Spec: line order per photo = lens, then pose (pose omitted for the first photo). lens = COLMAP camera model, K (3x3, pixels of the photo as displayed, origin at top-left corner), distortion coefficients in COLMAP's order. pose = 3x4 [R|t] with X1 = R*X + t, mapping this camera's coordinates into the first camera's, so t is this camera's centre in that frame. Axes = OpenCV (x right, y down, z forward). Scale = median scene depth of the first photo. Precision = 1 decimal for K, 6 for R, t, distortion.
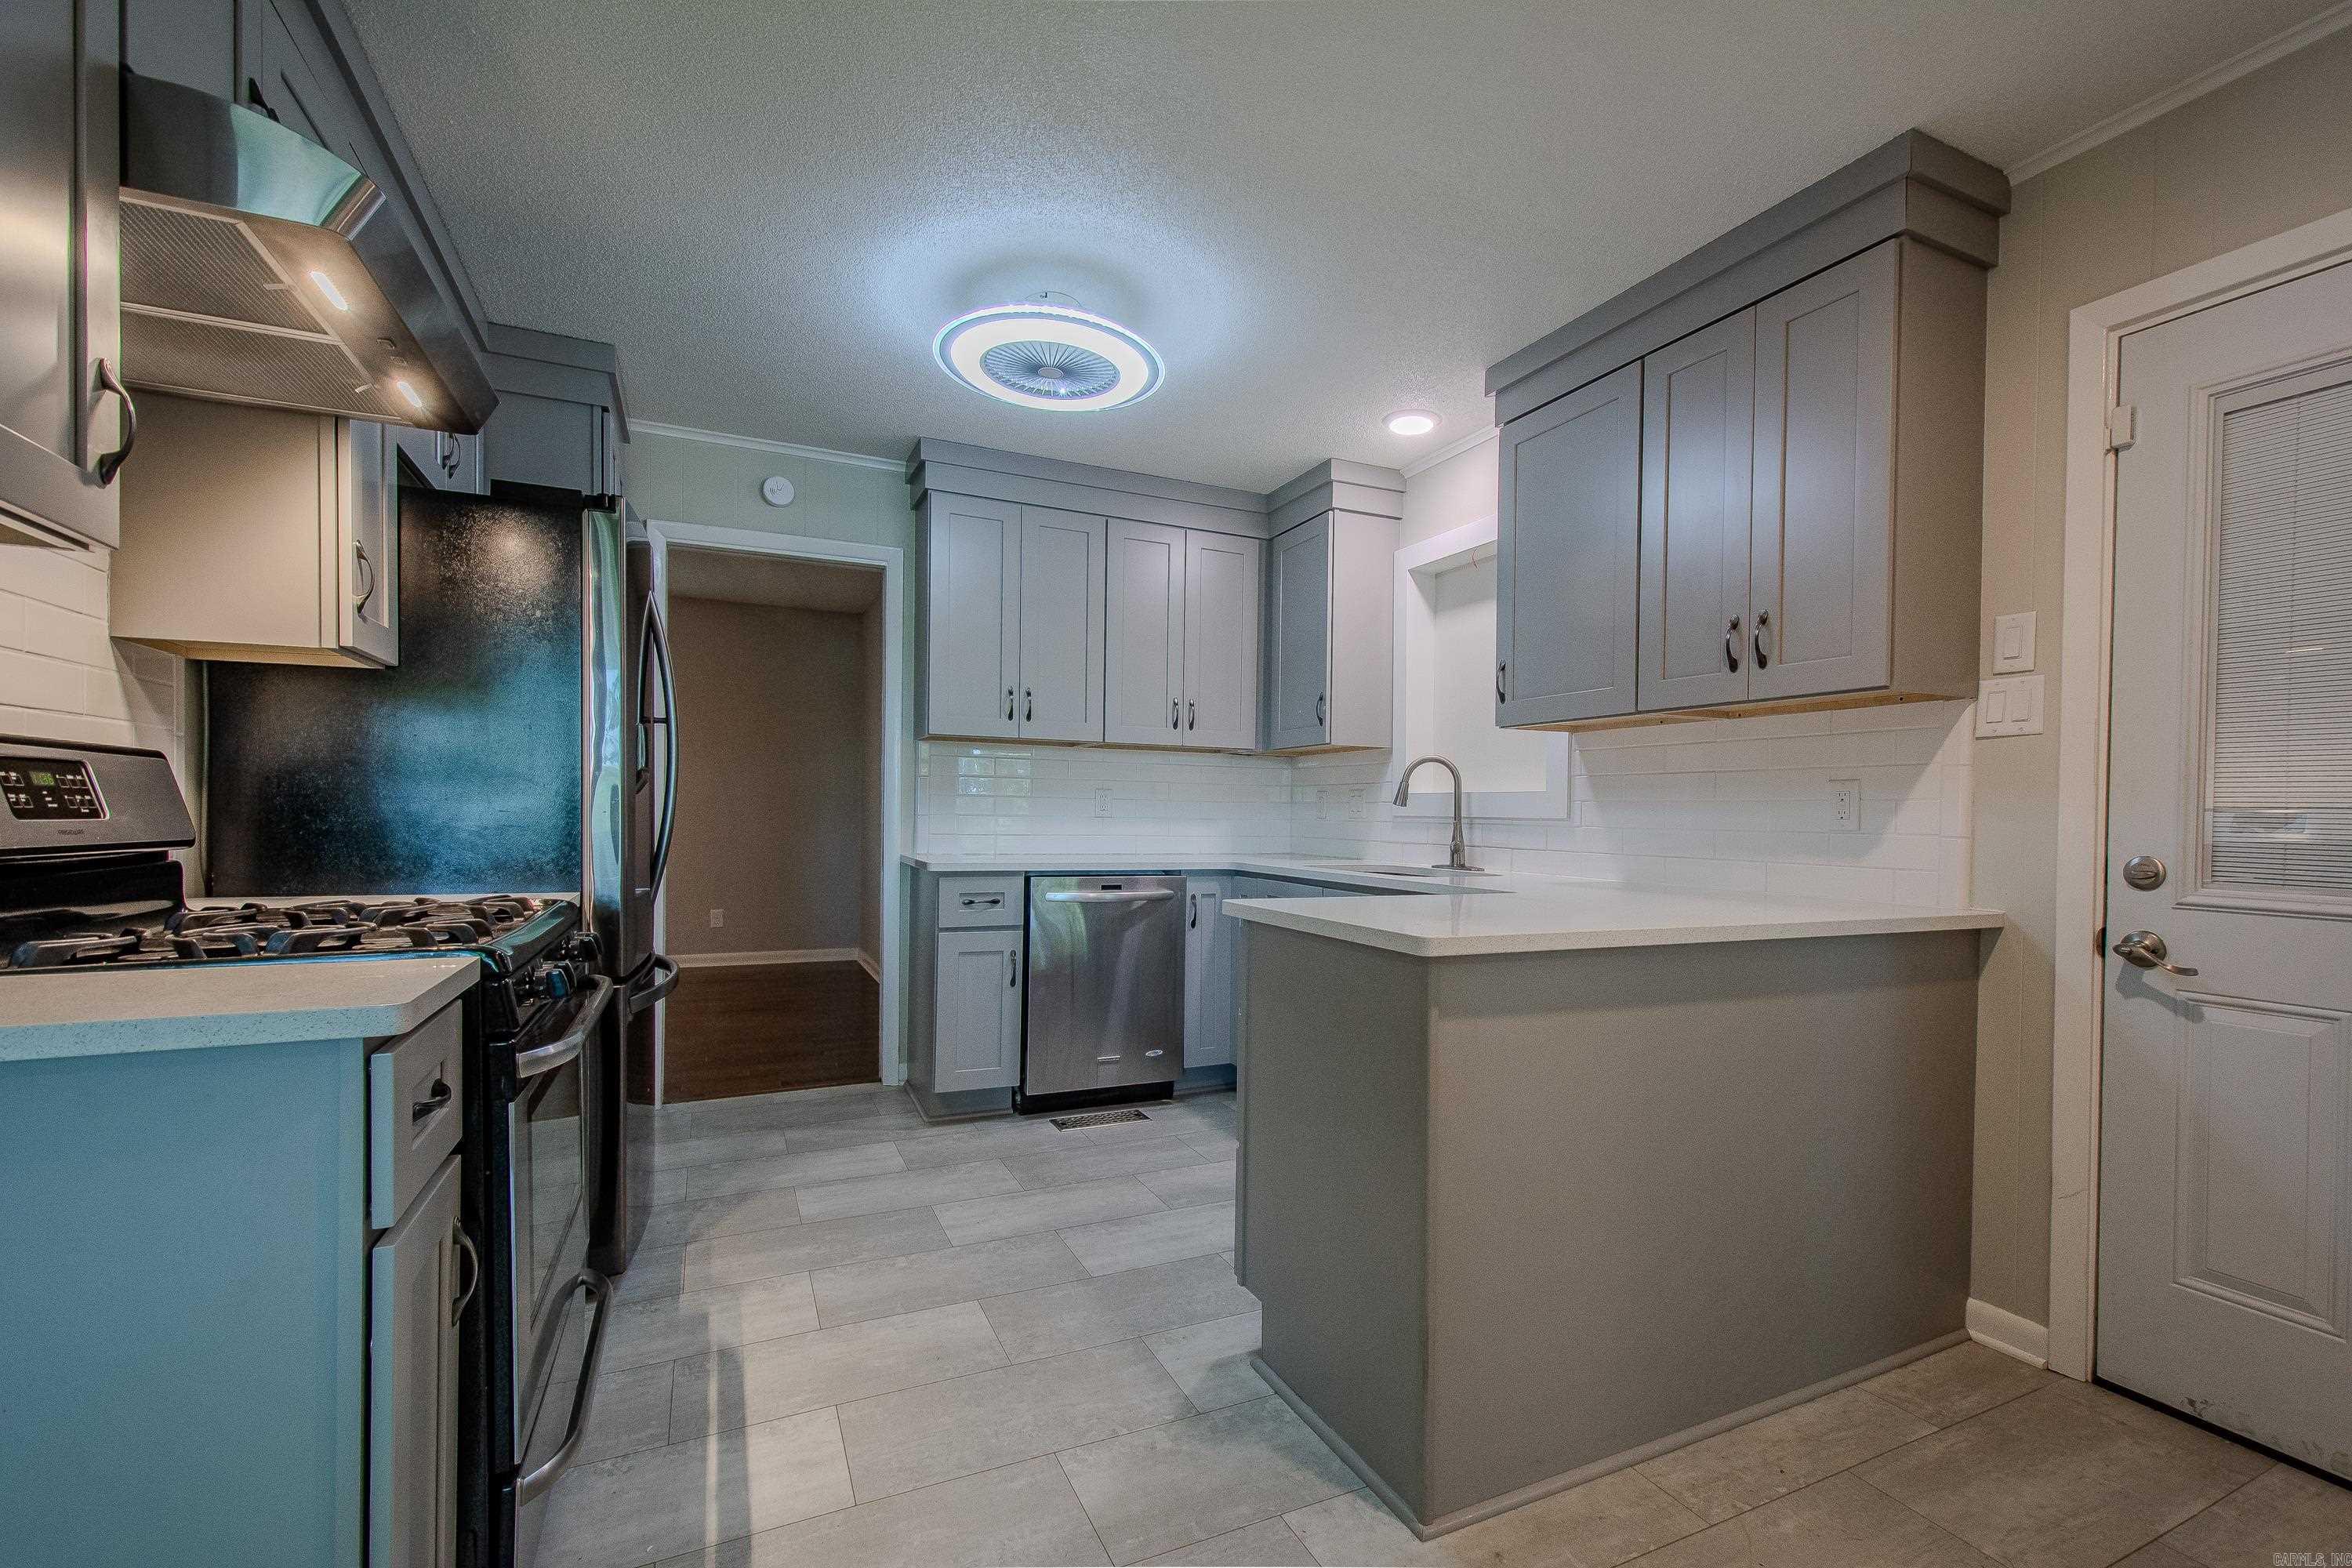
lens RADIAL K [[1028.3, 0, 1210.5], [0, 1028.3, 823.8], [0, 0, 1]] dist [0.018568, -0.007599]
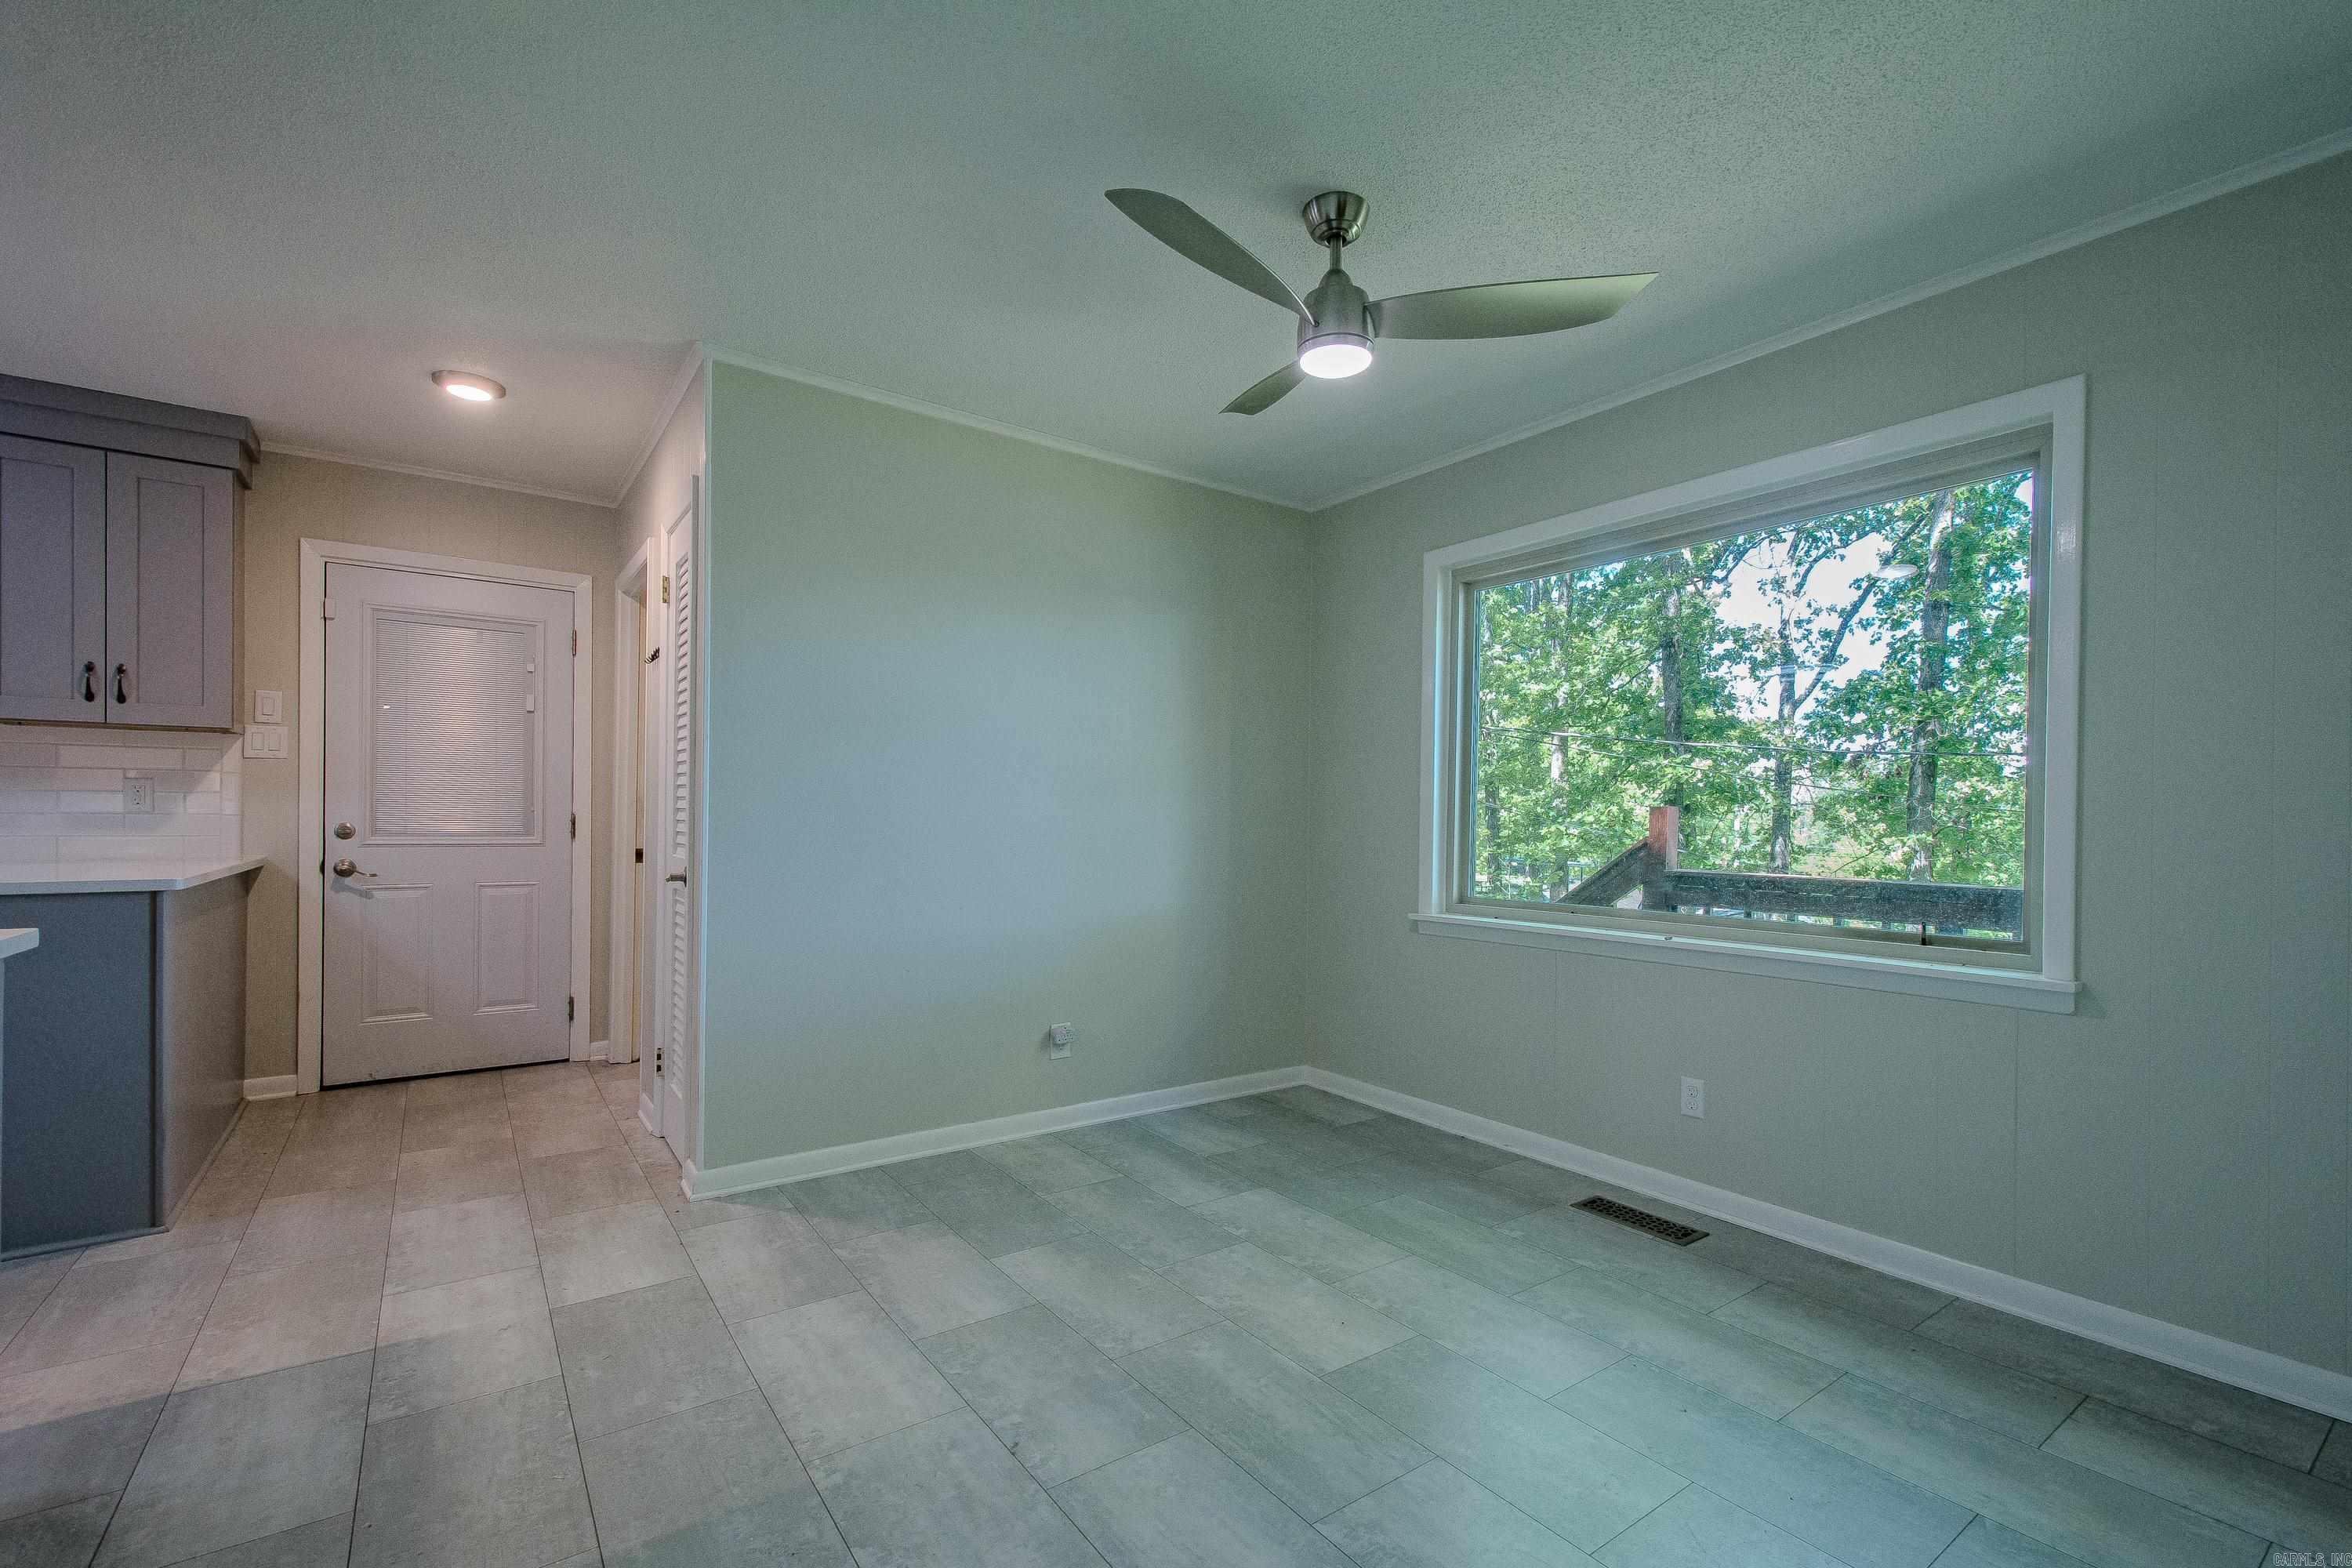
lens RADIAL K [[1028.3, 0, 1210.5], [0, 1028.3, 823.8], [0, 0, 1]] dist [0.018568, -0.007599]
pose [[-0.187190, -0.026395, 0.981969, -1.293114], [-0.006739, 0.999650, 0.025586, -0.027948], [-0.982301, -0.001828, -0.187302, -0.268803]]
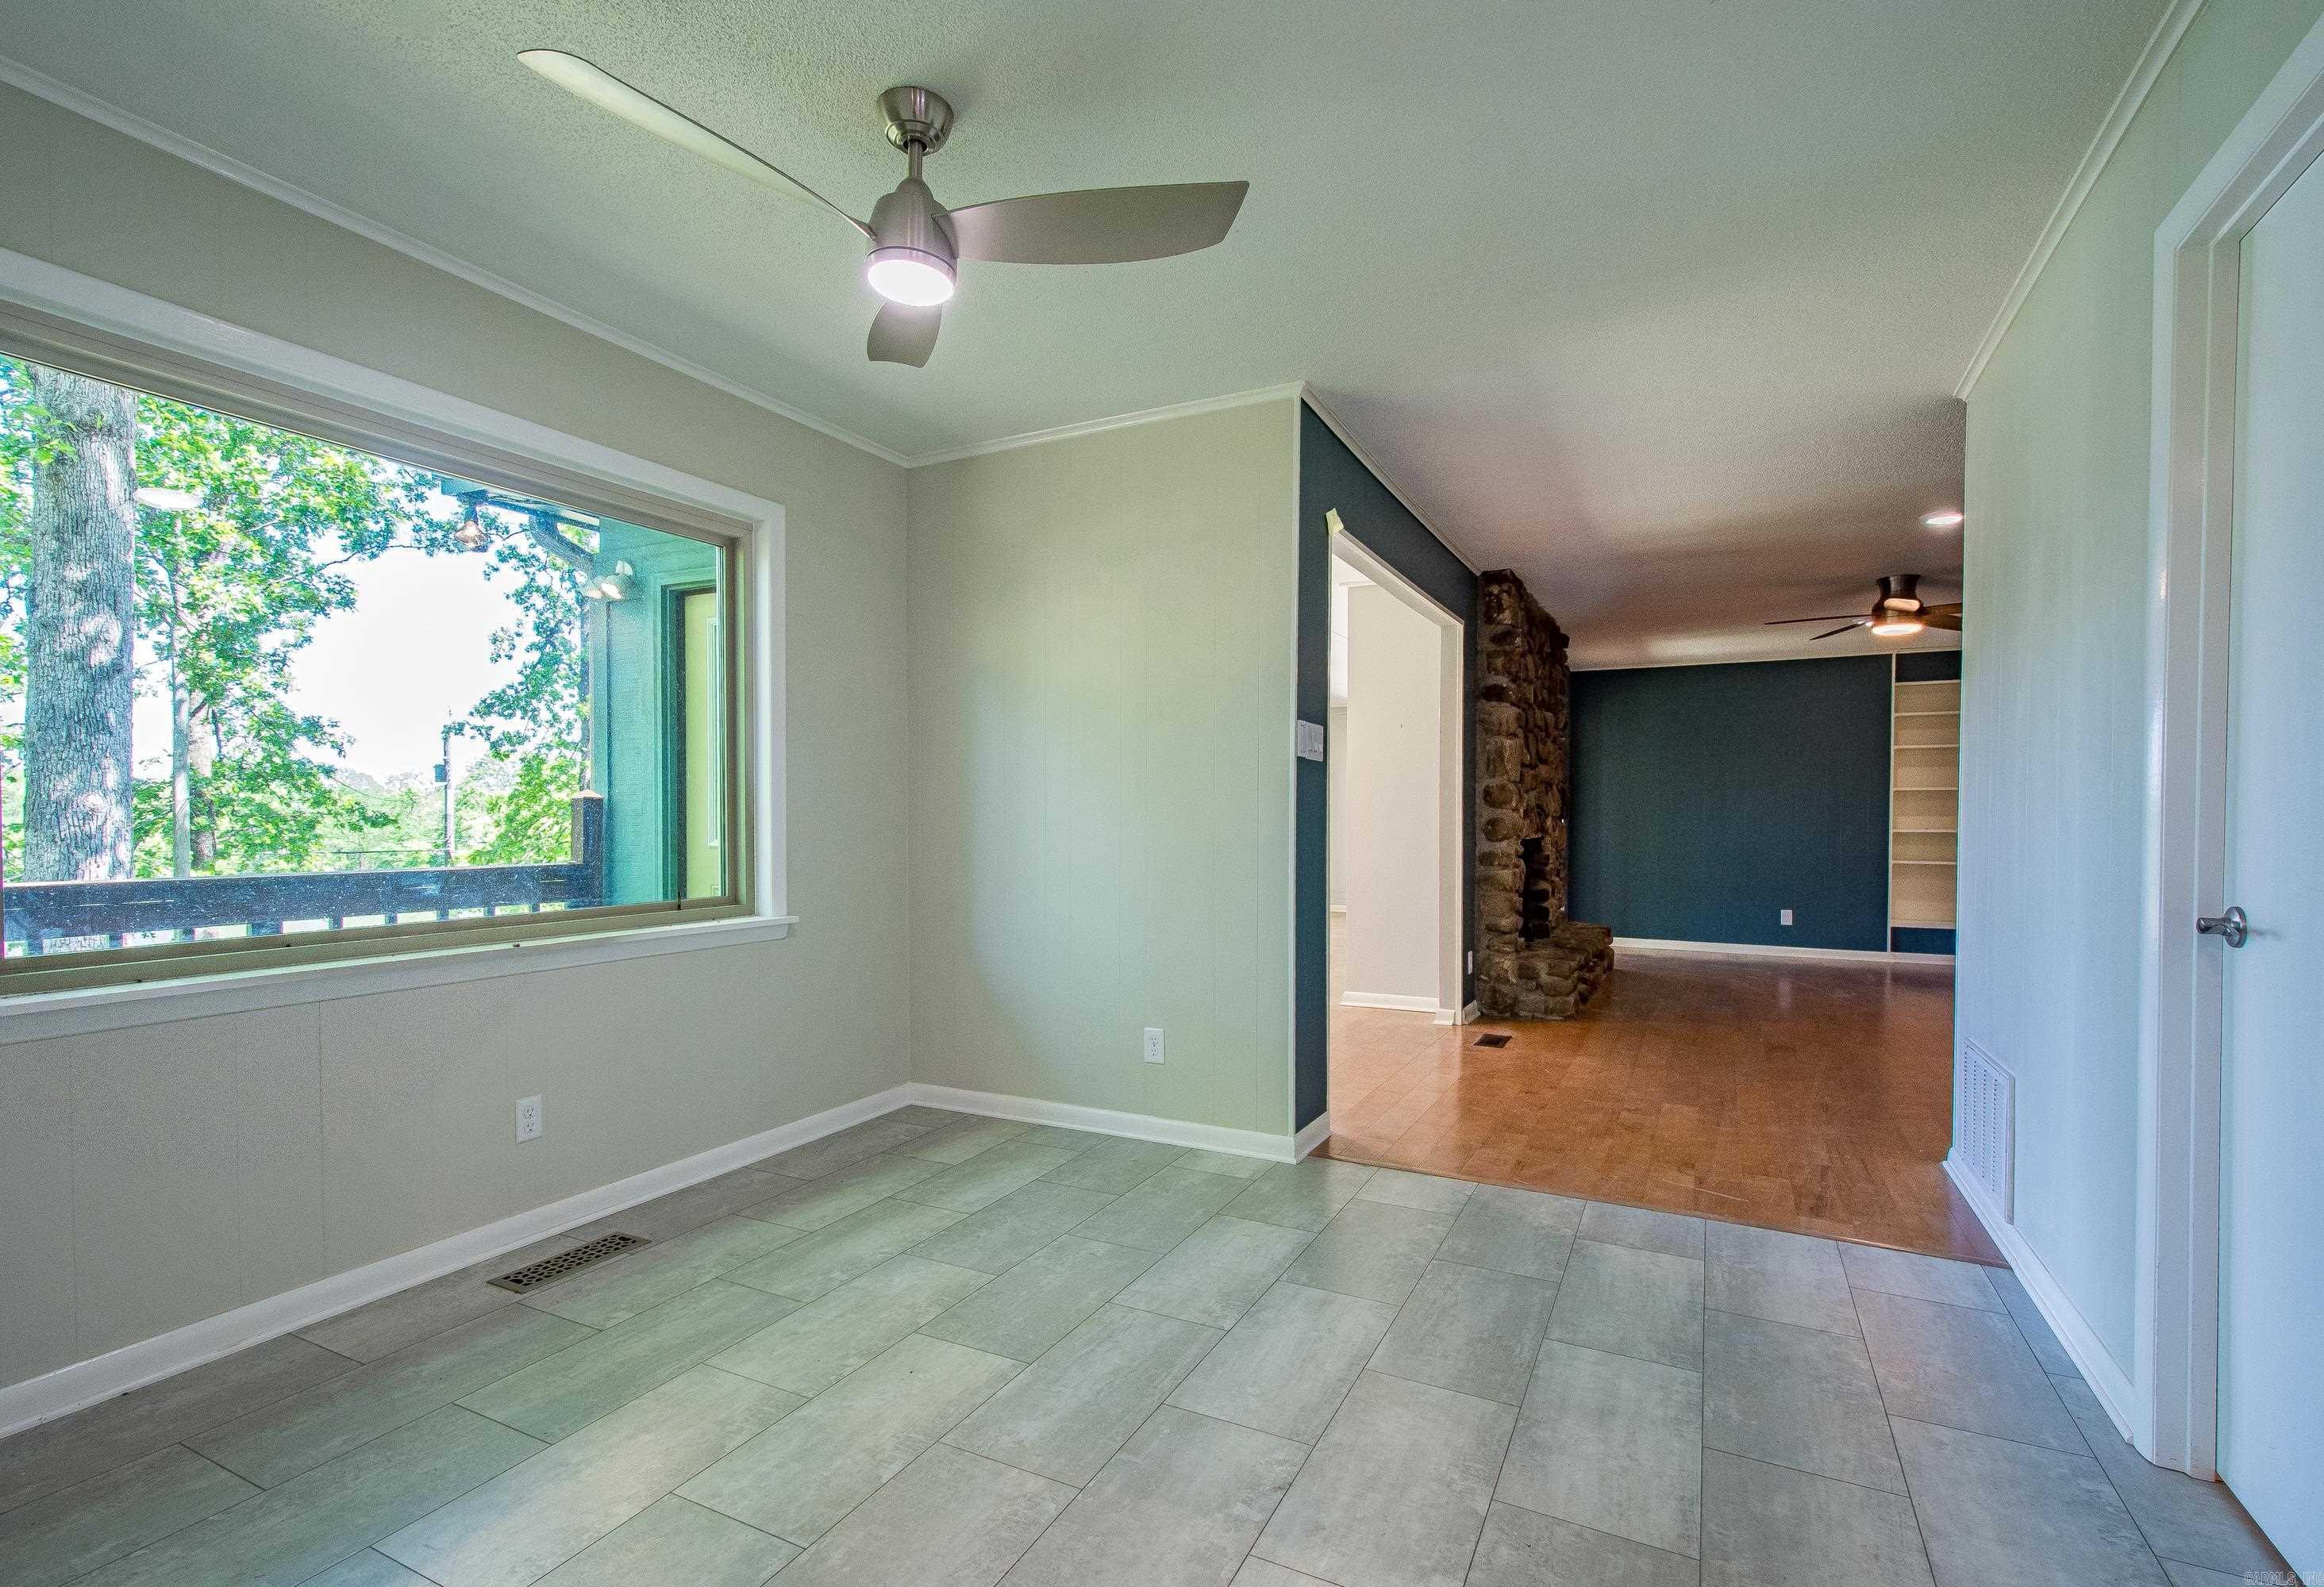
lens RADIAL K [[1074.8, 0, 1161.7], [0, 1074.8, 833.0], [0, 0, 1]] dist [0.013461, -0.000079]
pose [[-0.800218, -0.008143, -0.599653, 0.115766], [-0.020121, 0.999709, 0.013275, -0.004074], [0.599371, 0.022689, -0.800150, 0.318658]]
